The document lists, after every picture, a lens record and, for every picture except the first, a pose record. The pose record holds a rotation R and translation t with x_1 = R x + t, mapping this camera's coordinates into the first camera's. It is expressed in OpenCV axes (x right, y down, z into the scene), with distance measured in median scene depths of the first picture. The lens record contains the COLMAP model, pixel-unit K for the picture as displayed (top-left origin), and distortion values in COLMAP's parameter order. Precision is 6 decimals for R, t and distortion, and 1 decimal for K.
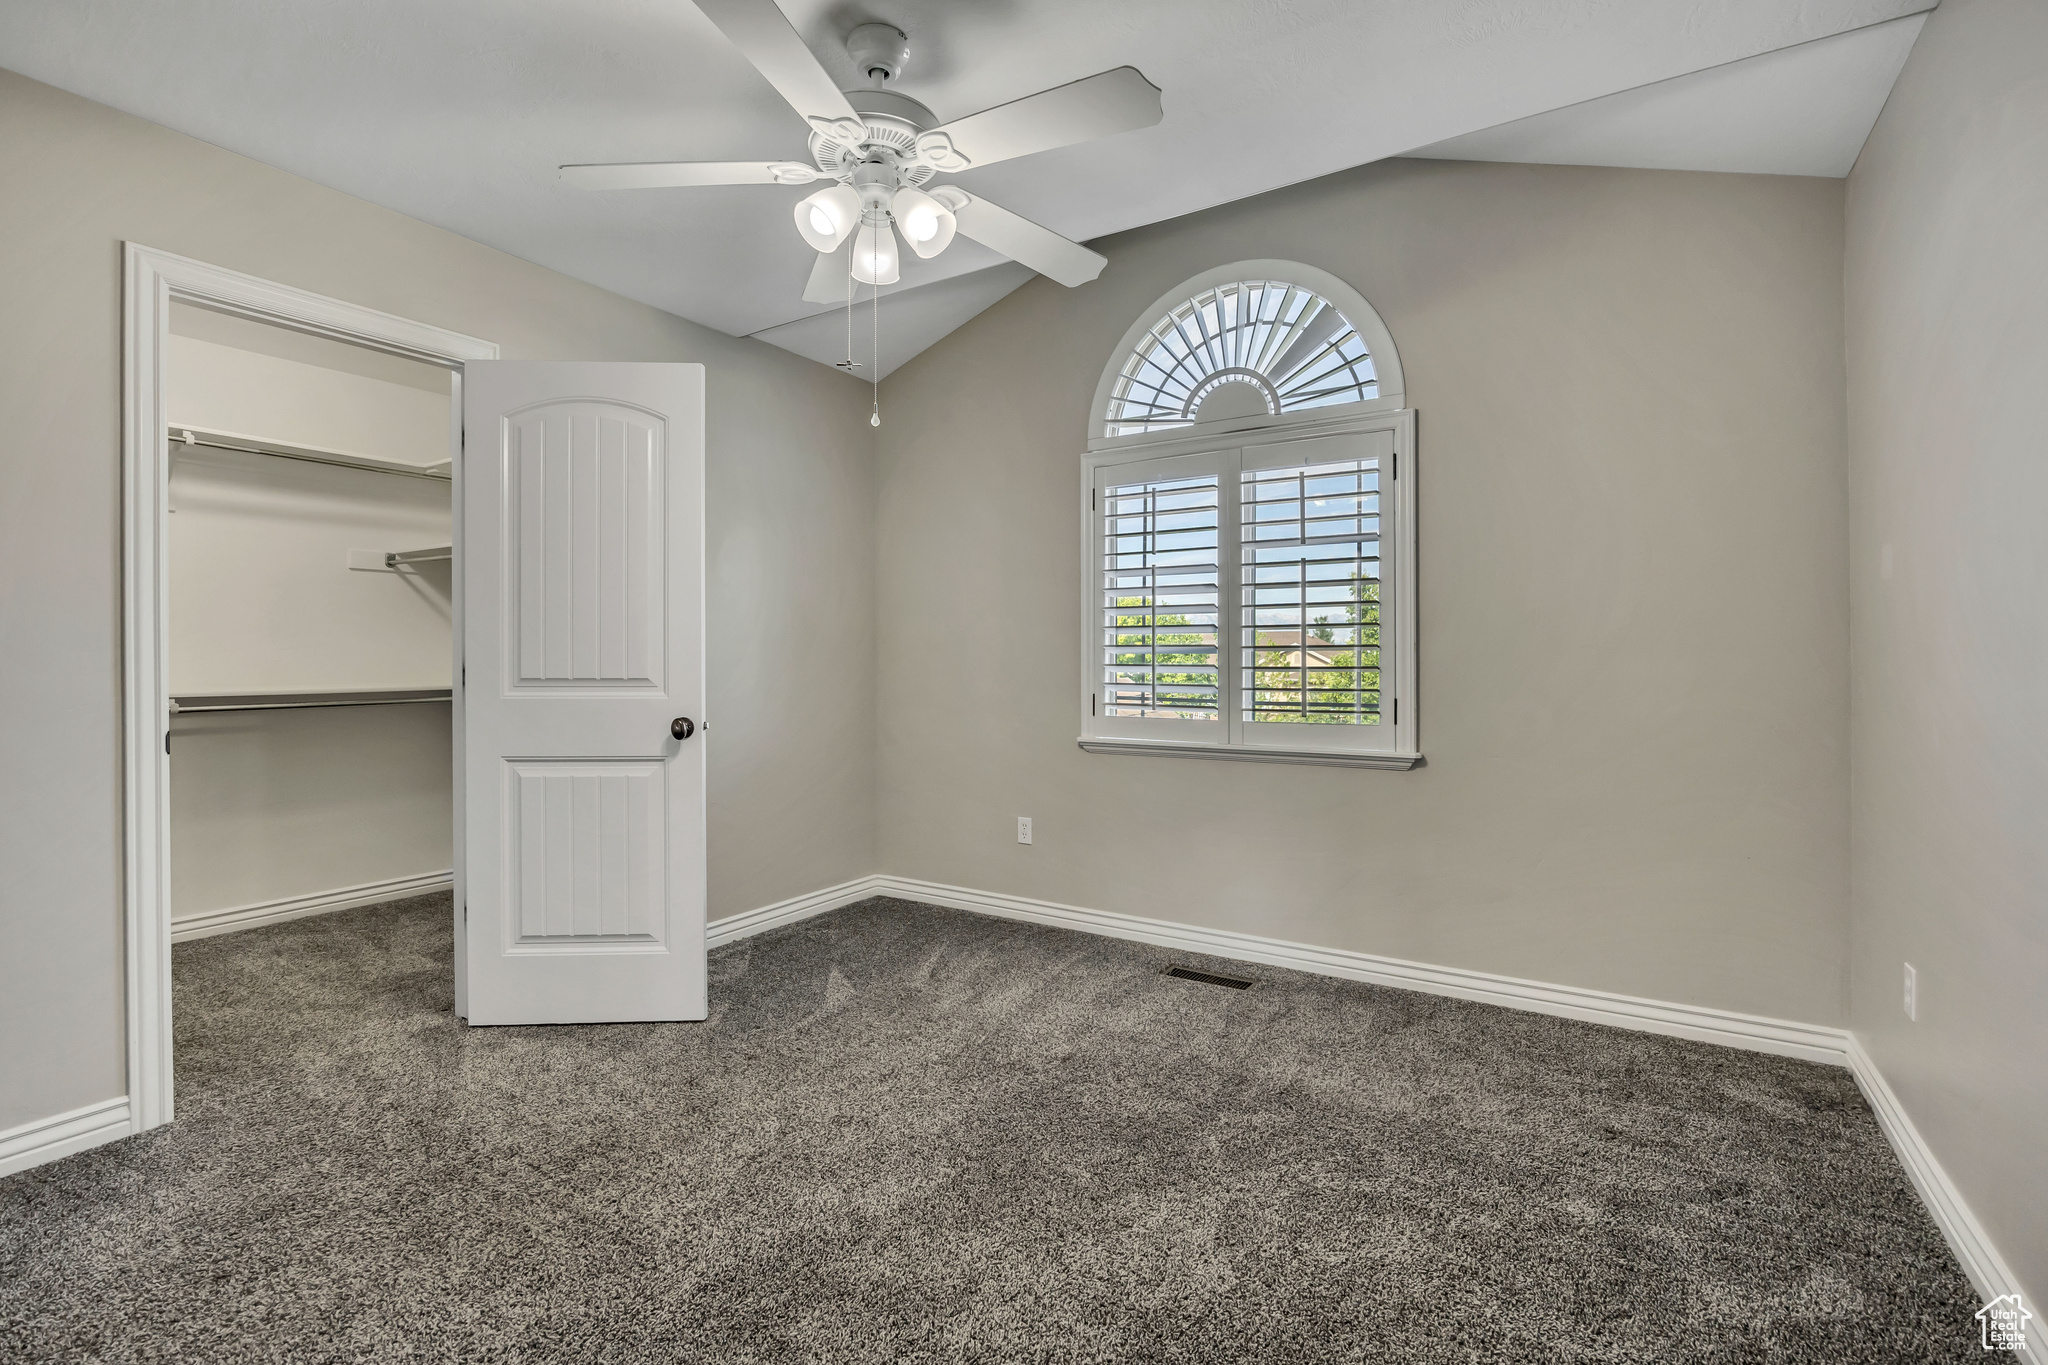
lens RADIAL K [[918.6, 0, 1013.5], [0, 918.6, 677.2], [0, 0, 1]] dist [-0.010827, 0.000163]
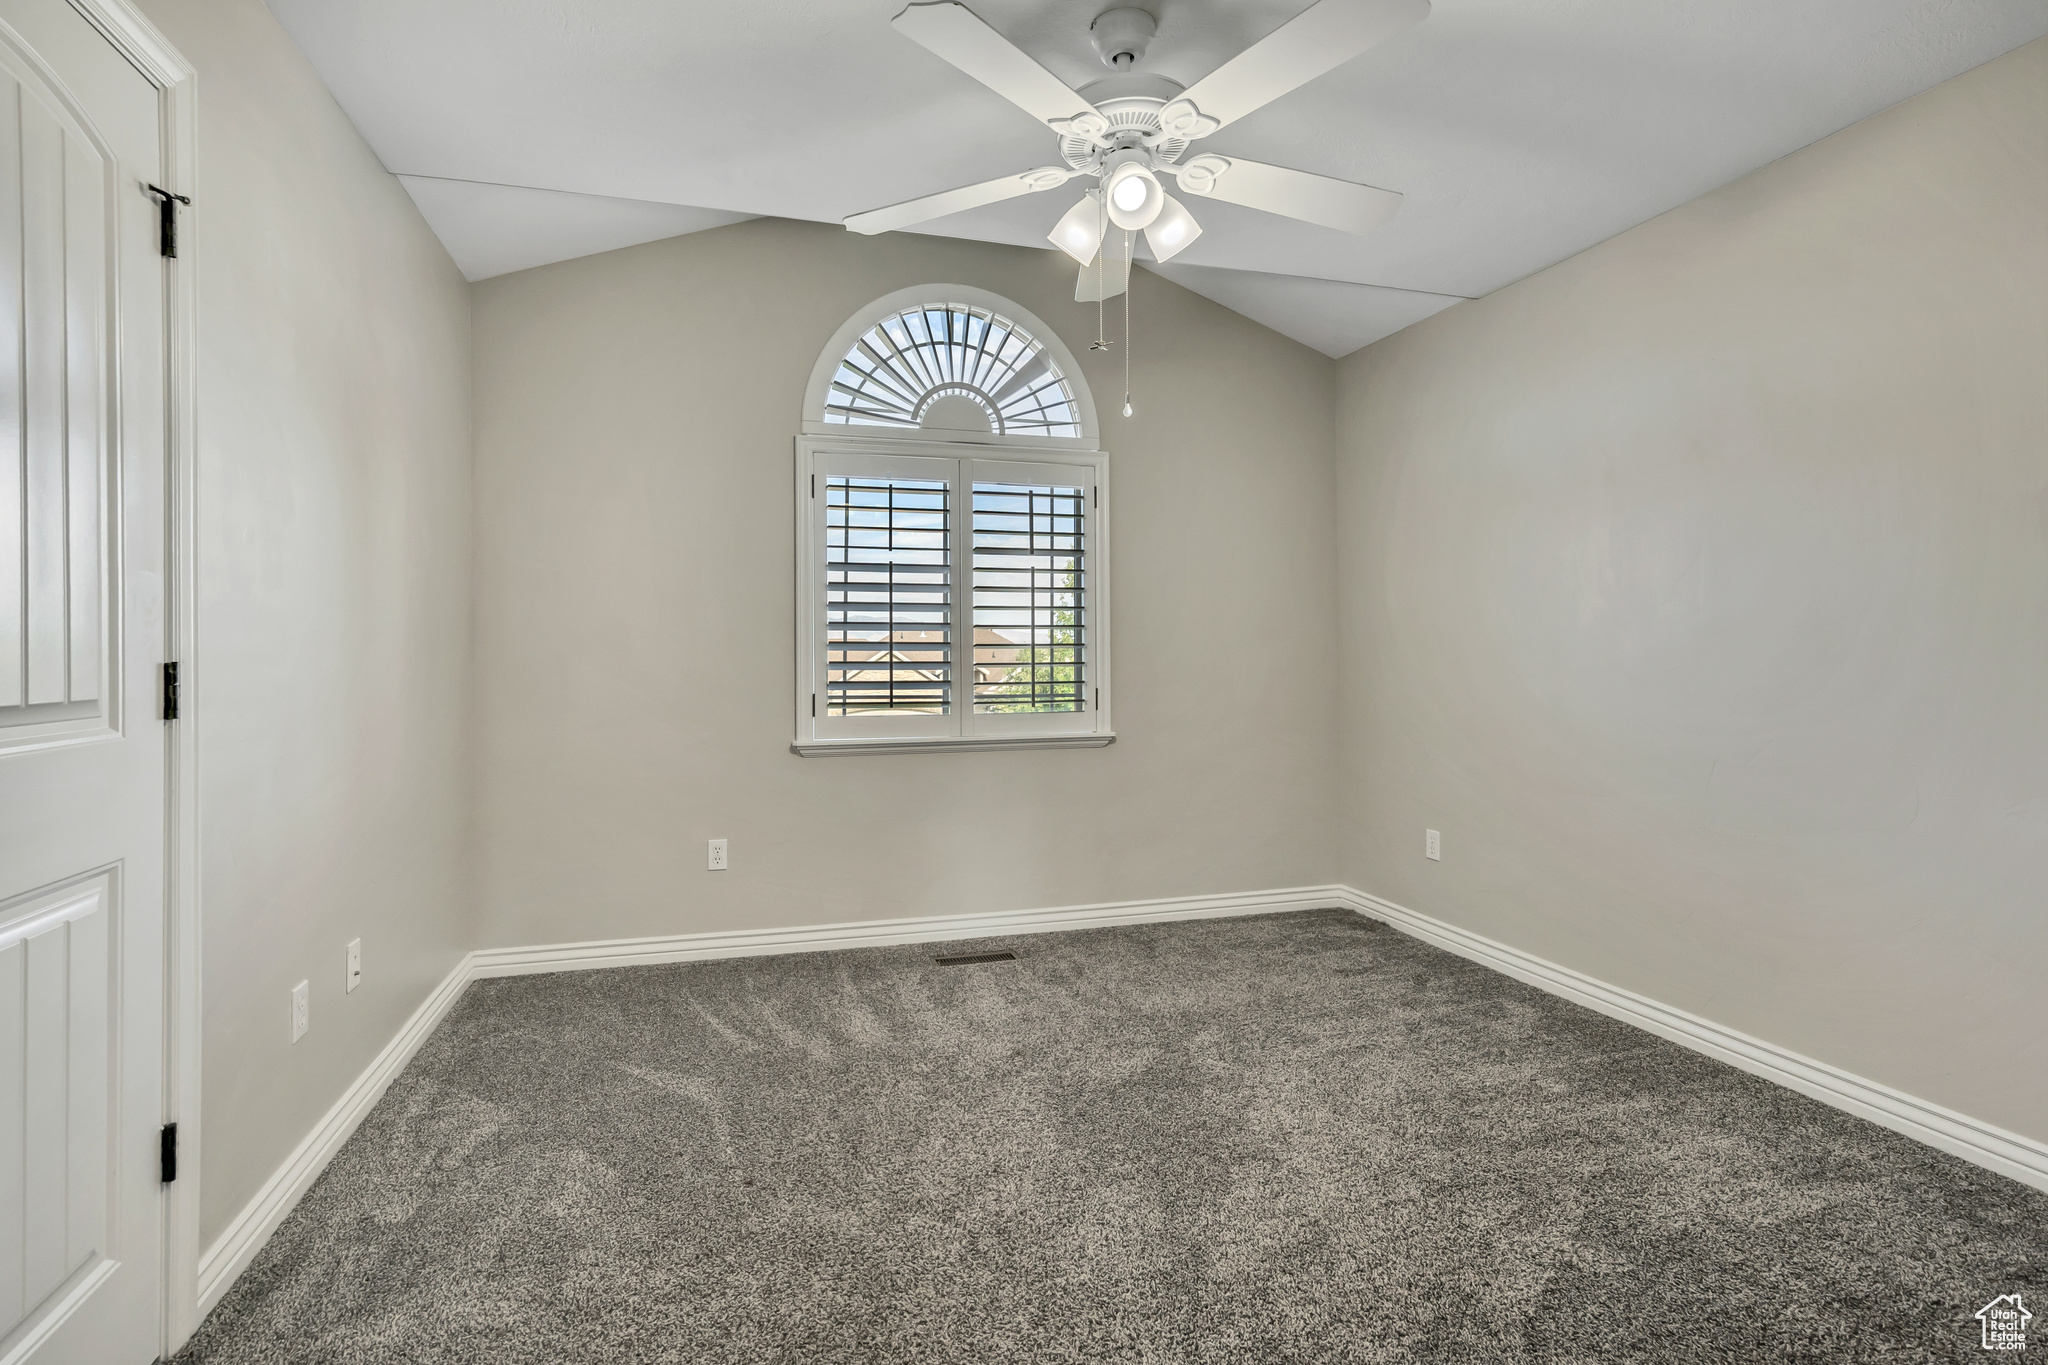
lens RADIAL K [[918.6, 0, 1037.0], [0, 918.6, 666.4], [0, 0, 1]] dist [-0.010827, 0.000163]
pose [[0.672485, -0.009461, 0.740050, -0.505979], [0.018872, 0.999812, -0.004367, -0.001520], [-0.739870, 0.016903, 0.672538, 0.229094]]
